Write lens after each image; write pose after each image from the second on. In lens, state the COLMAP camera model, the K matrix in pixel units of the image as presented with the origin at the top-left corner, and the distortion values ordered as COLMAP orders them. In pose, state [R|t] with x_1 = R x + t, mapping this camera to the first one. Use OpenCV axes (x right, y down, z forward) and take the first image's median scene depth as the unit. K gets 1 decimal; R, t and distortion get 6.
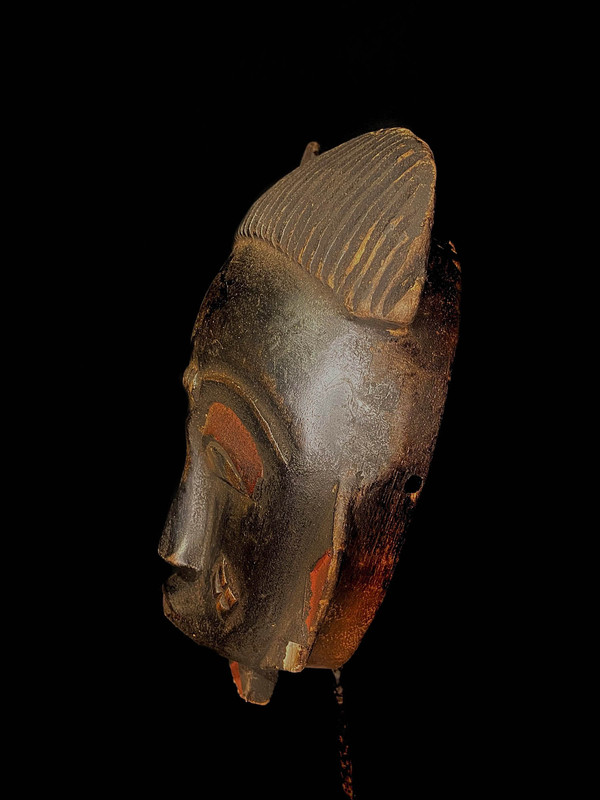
lens RADIAL K [[614.6, 0, 300.4], [0, 614.6, 400.0], [0, 0, 1]] dist [0.036652, -0.042021]
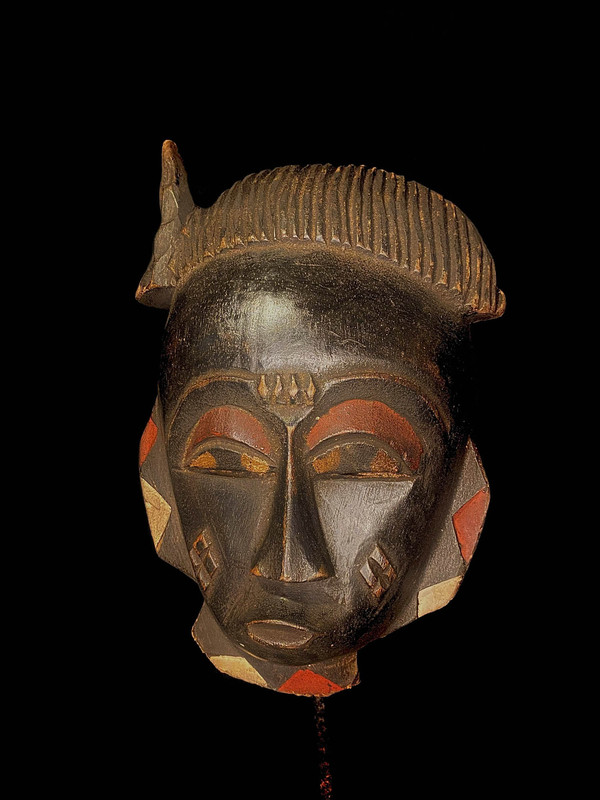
lens RADIAL K [[614.6, 0, 303.0], [0, 614.6, 398.8], [0, 0, 1]] dist [0.036652, -0.042021]
pose [[0.461707, -0.120841, 0.878763, -1.161612], [0.153982, 0.986555, 0.054761, -0.071940], [-0.873565, 0.110030, 0.474106, 0.624024]]
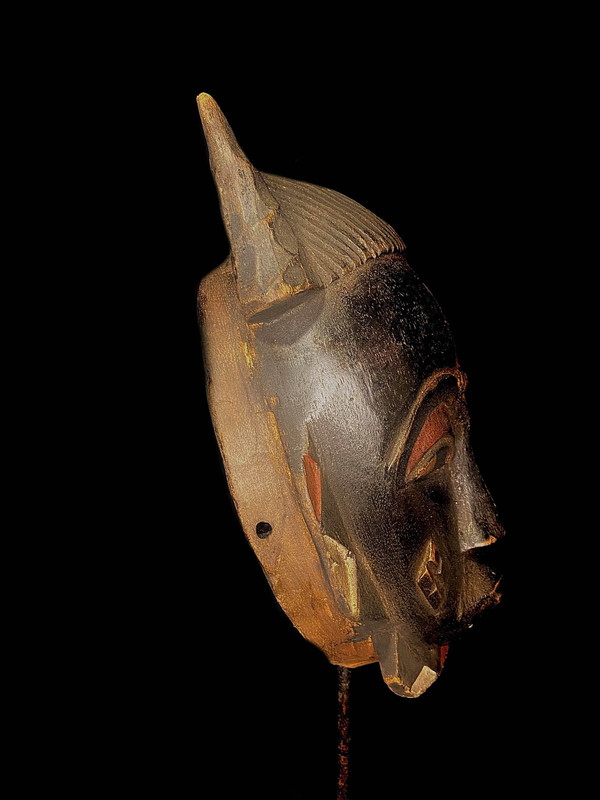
lens RADIAL K [[614.6, 0, 297.9], [0, 614.6, 399.9], [0, 0, 1]] dist [0.036652, -0.042021]
pose [[-0.749387, -0.001035, 0.662132, -0.800471], [0.182300, 0.961028, 0.207826, -0.321496], [-0.636542, 0.276449, -0.719993, 2.316683]]
